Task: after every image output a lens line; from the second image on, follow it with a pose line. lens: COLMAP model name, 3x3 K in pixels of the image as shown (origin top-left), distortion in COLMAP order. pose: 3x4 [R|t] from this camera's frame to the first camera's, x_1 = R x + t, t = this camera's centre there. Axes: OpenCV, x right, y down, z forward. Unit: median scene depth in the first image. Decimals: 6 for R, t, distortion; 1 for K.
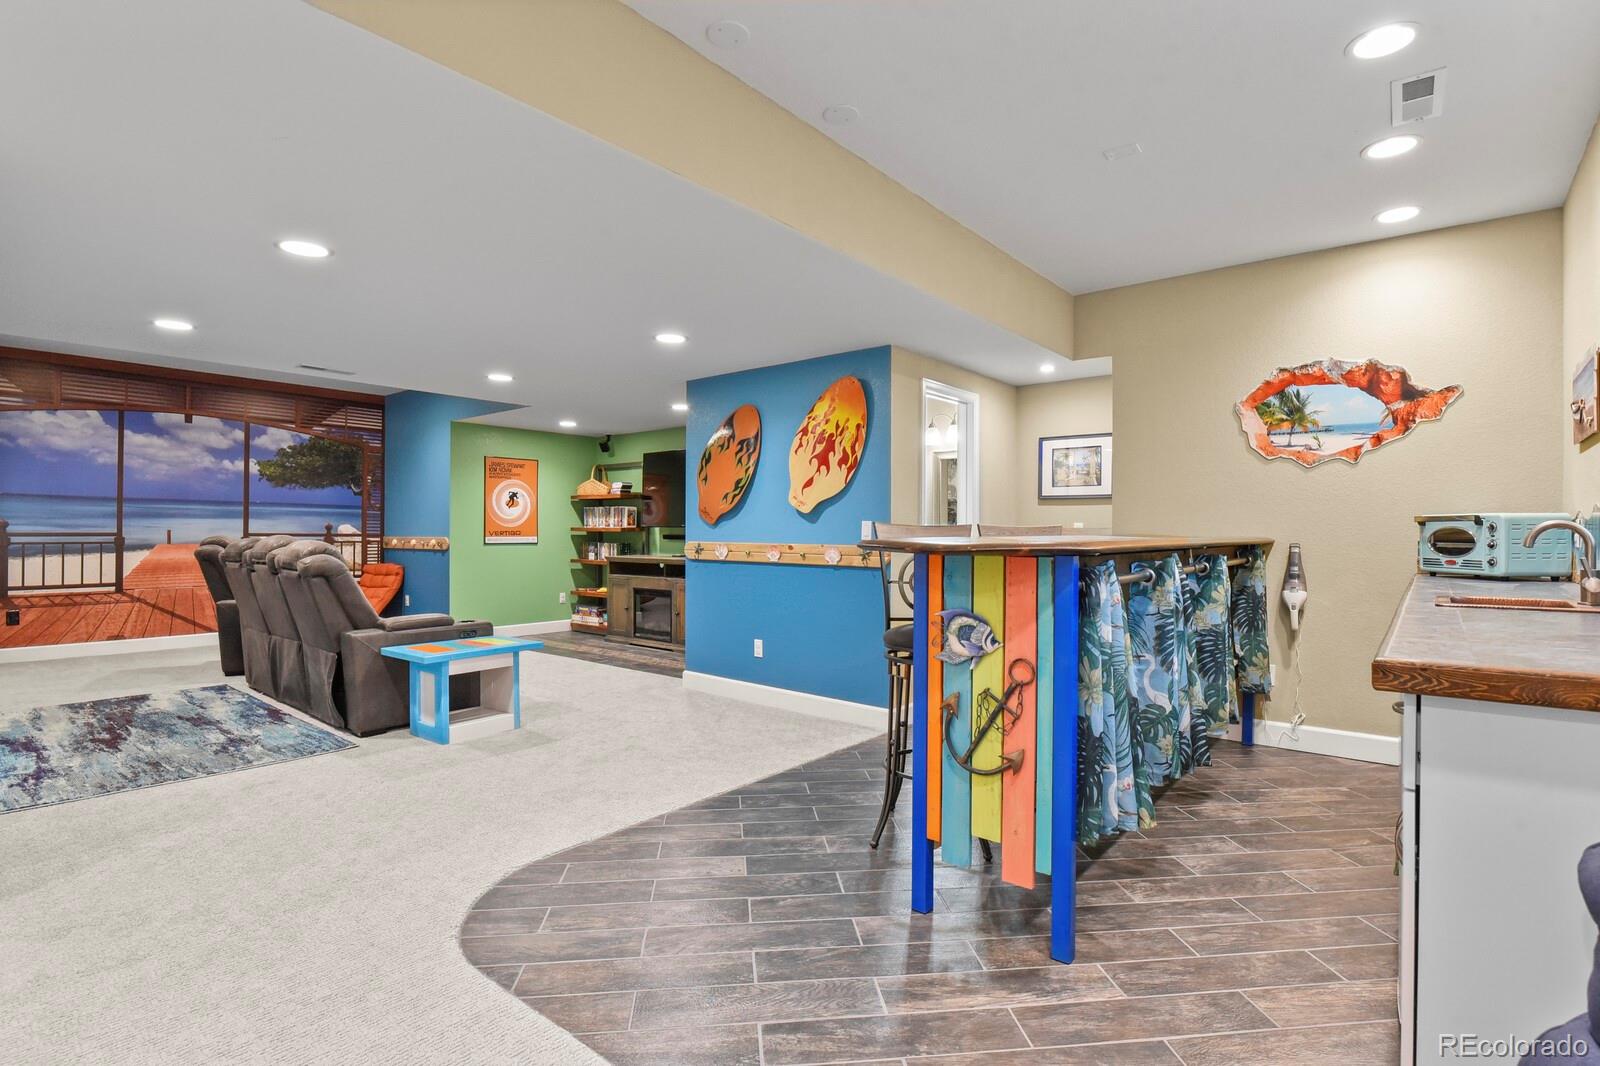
lens RADIAL K [[779.9, 0, 800.1], [0, 779.9, 528.3], [0, 0, 1]] dist [-0.008530, -0.002803]
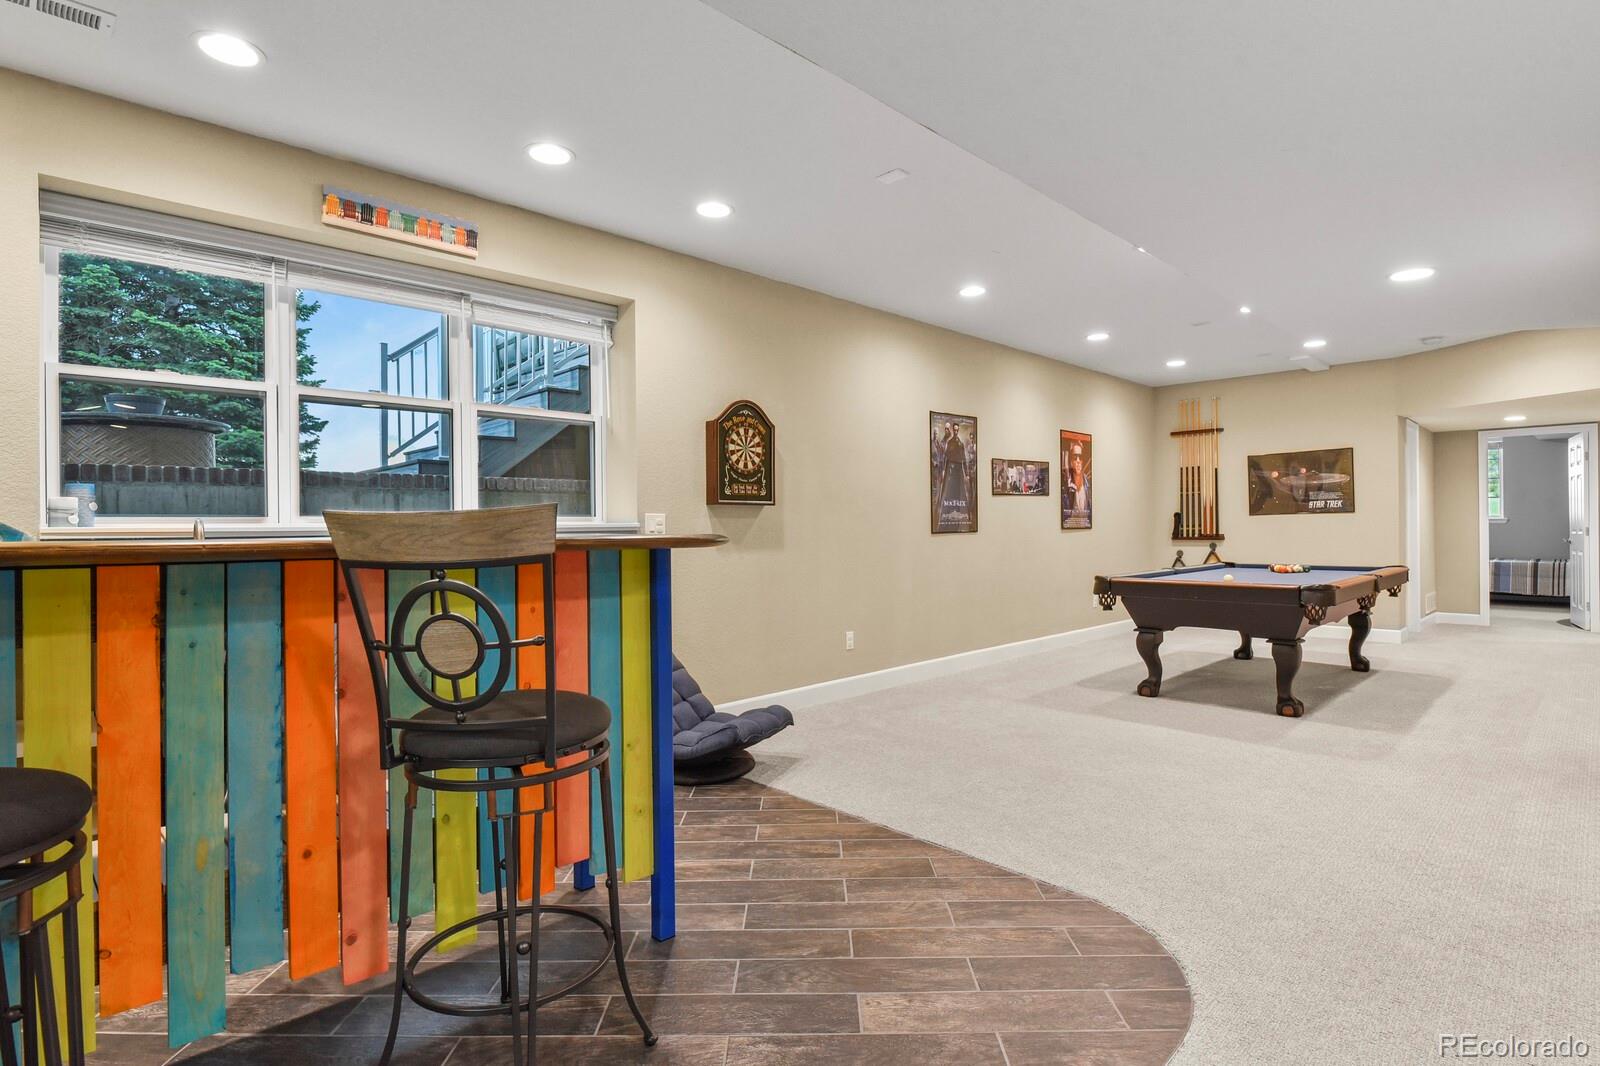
lens RADIAL K [[779.9, 0, 799.1], [0, 779.9, 523.7], [0, 0, 1]] dist [-0.008530, -0.002803]
pose [[-0.993204, 0.011037, 0.115864, -0.168803], [0.012035, 0.999896, 0.007914, -0.002302], [-0.115765, 0.009255, -0.993234, 2.799993]]
